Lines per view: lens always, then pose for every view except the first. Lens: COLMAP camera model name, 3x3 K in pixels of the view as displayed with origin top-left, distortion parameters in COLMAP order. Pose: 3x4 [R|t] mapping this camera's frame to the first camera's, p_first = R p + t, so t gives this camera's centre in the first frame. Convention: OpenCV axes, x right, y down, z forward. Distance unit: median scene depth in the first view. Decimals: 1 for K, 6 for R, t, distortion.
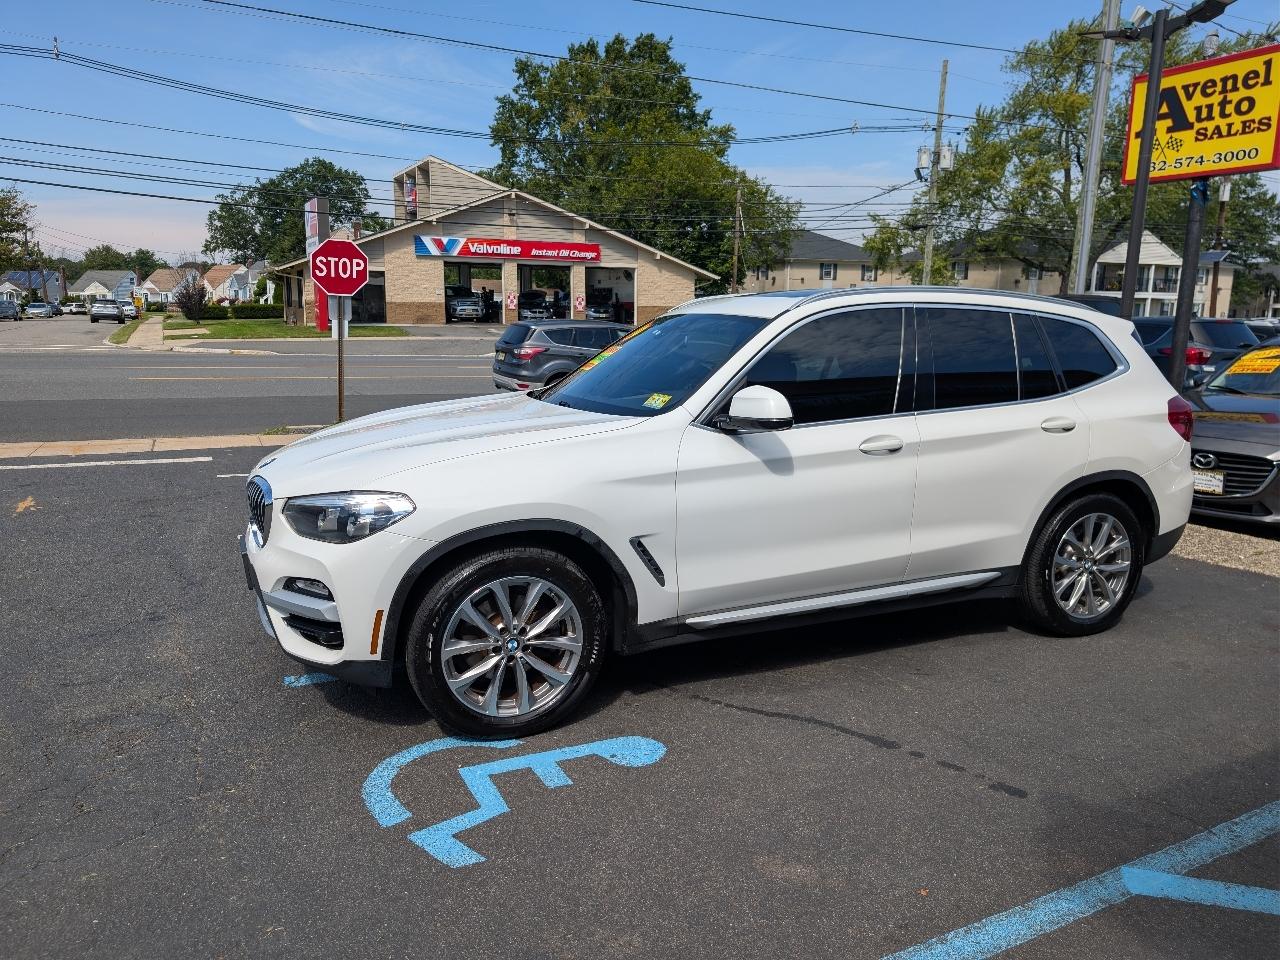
lens RADIAL K [[923.8, 0, 636.6], [0, 923.8, 474.5], [0, 0, 1]] dist [0.014099, -0.012179]
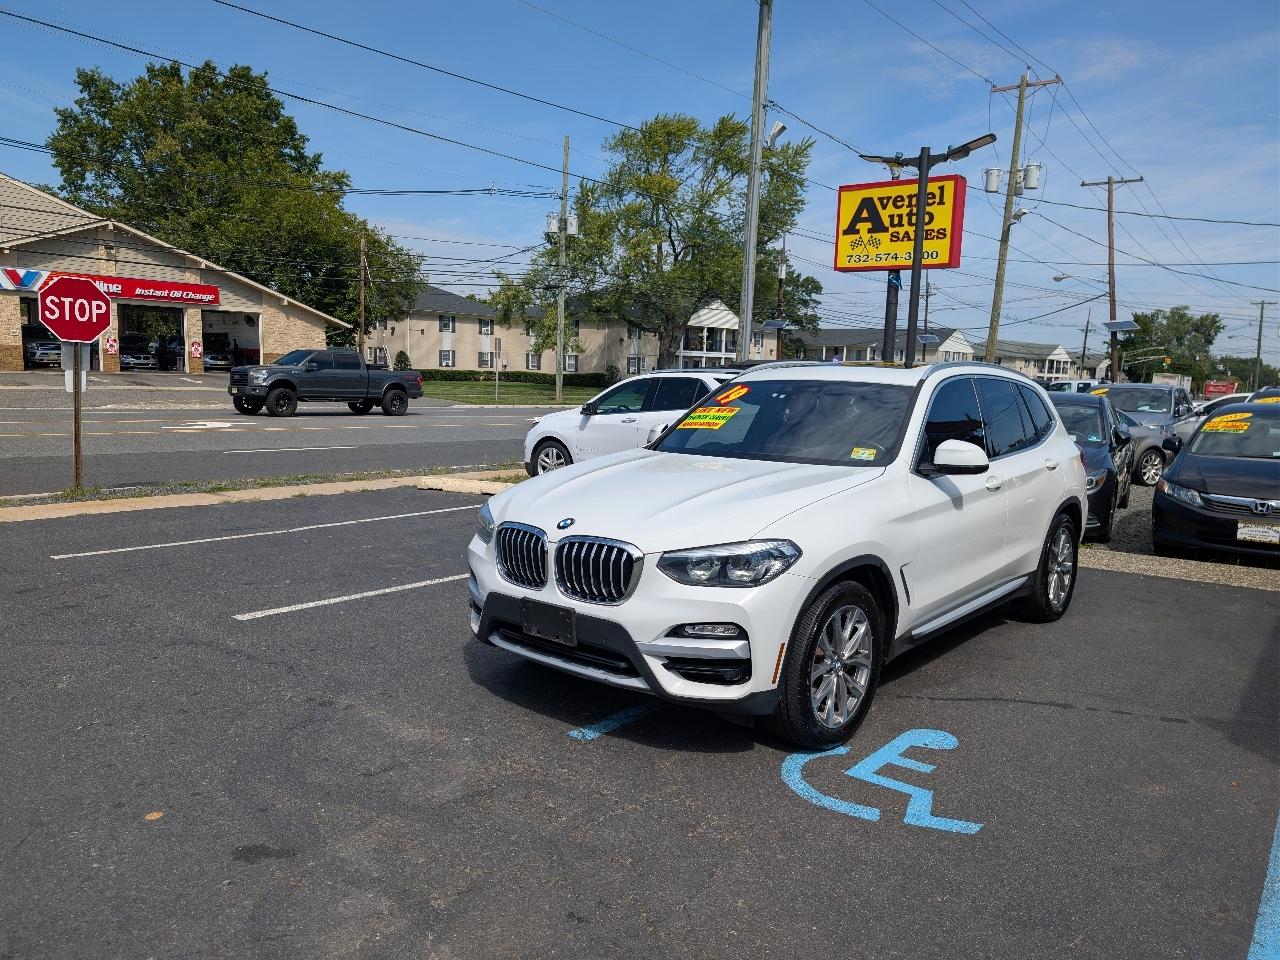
lens RADIAL K [[925.2, 0, 640.0], [0, 925.2, 480.0], [0, 0, 1]] dist [0.014313, -0.012367]
pose [[0.904425, -0.036824, 0.425040, -0.262529], [0.057053, 0.997759, -0.034957, -0.006903], [-0.422800, 0.055865, 0.904499, 0.009505]]
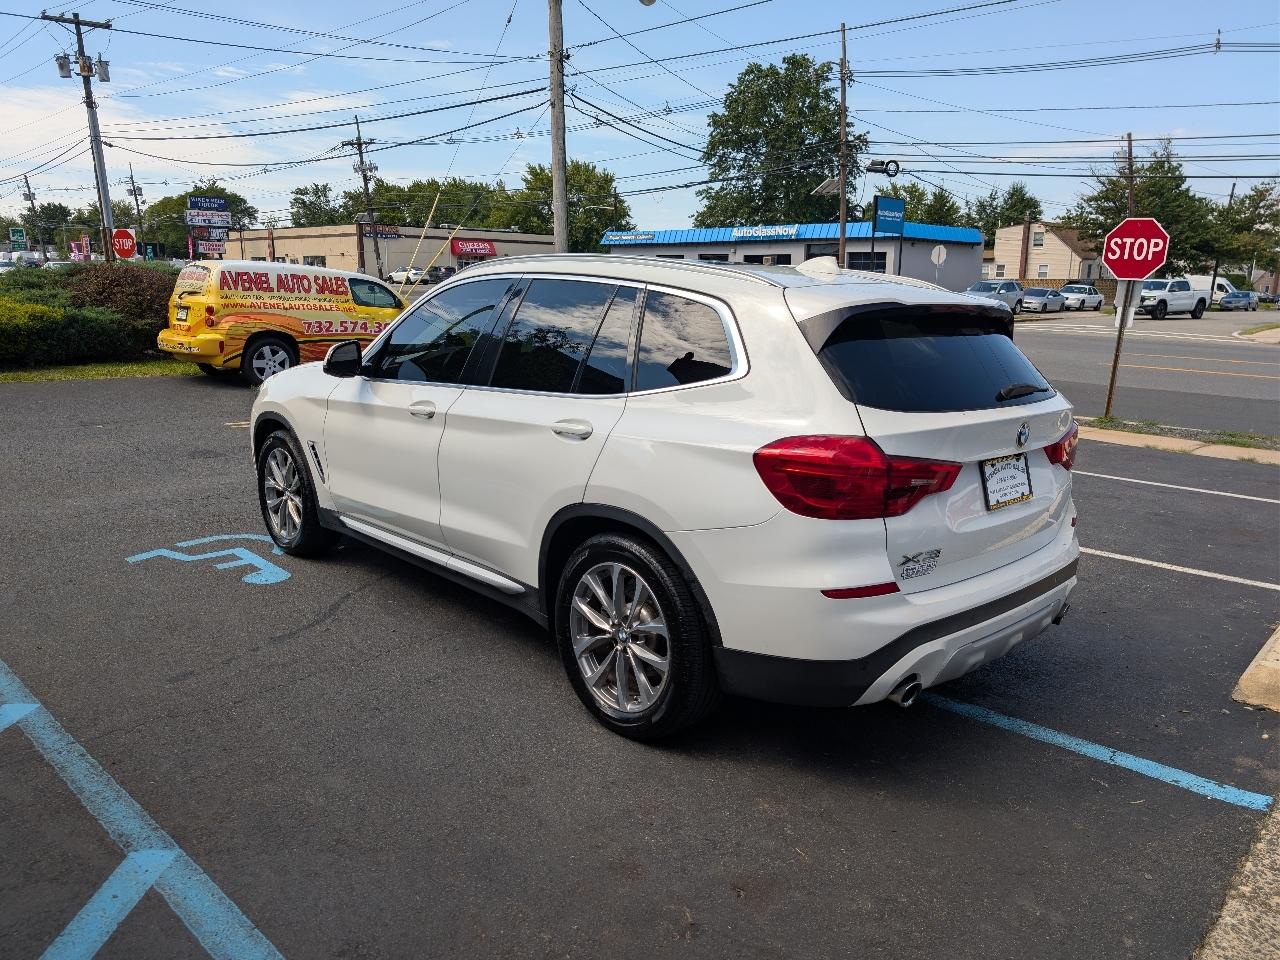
lens RADIAL K [[912.3, 0, 641.5], [0, 912.3, 465.7], [0, 0, 1]] dist [0.010191, -0.006273]
pose [[0.332494, 0.177725, -0.926208, 0.464245], [-0.176439, 0.976466, 0.124029, -0.050054], [0.926454, 0.122180, 0.356027, 0.308002]]
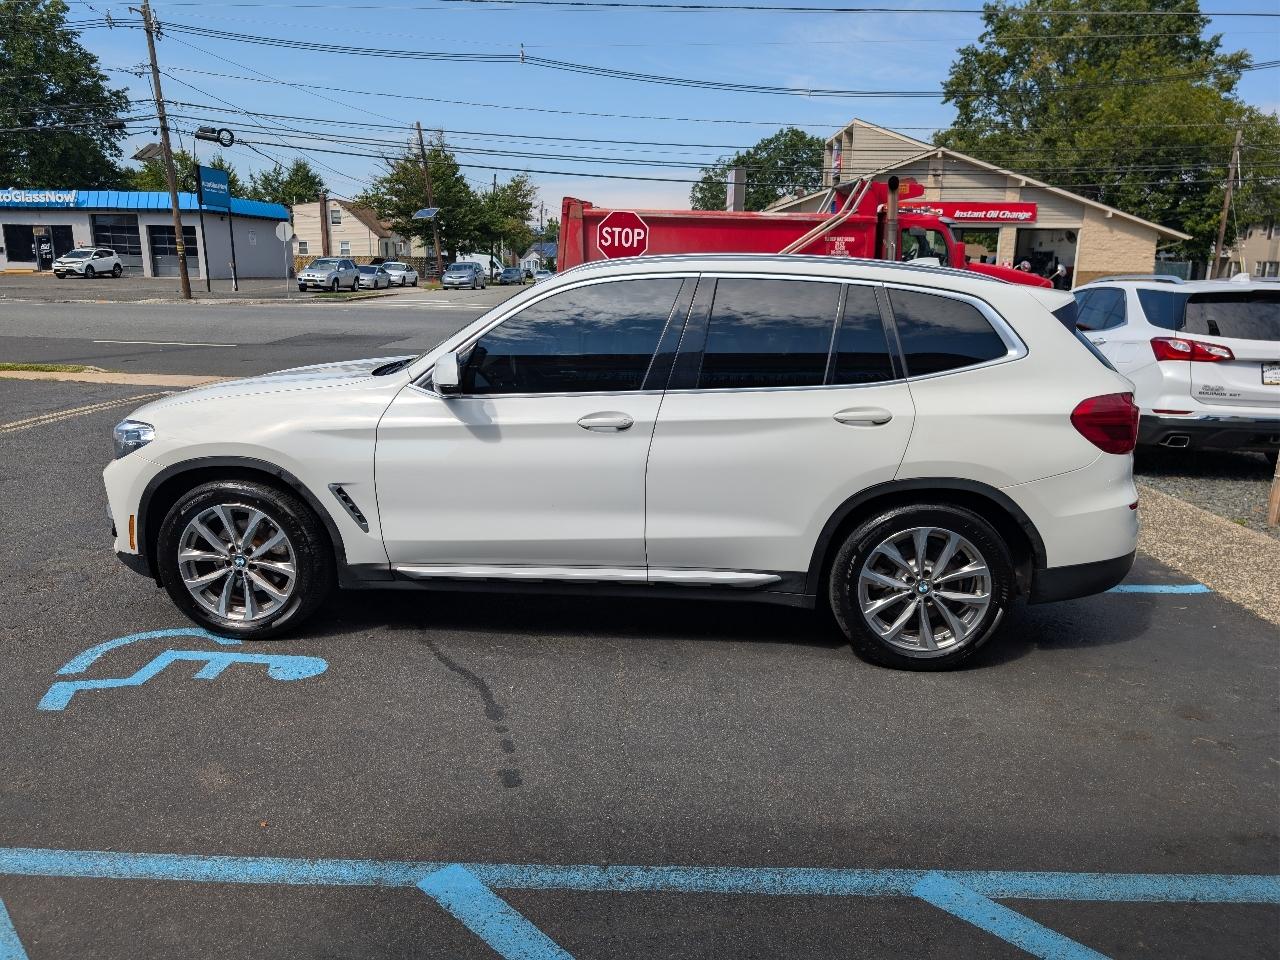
lens RADIAL K [[922.8, 0, 625.8], [0, 922.8, 470.5], [0, 0, 1]] dist [0.004070, 0.000652]
pose [[0.876500, 0.101489, -0.470582, 0.261778], [-0.086433, 0.994817, 0.053560, -0.012051], [0.473579, -0.006272, 0.880729, 0.057942]]
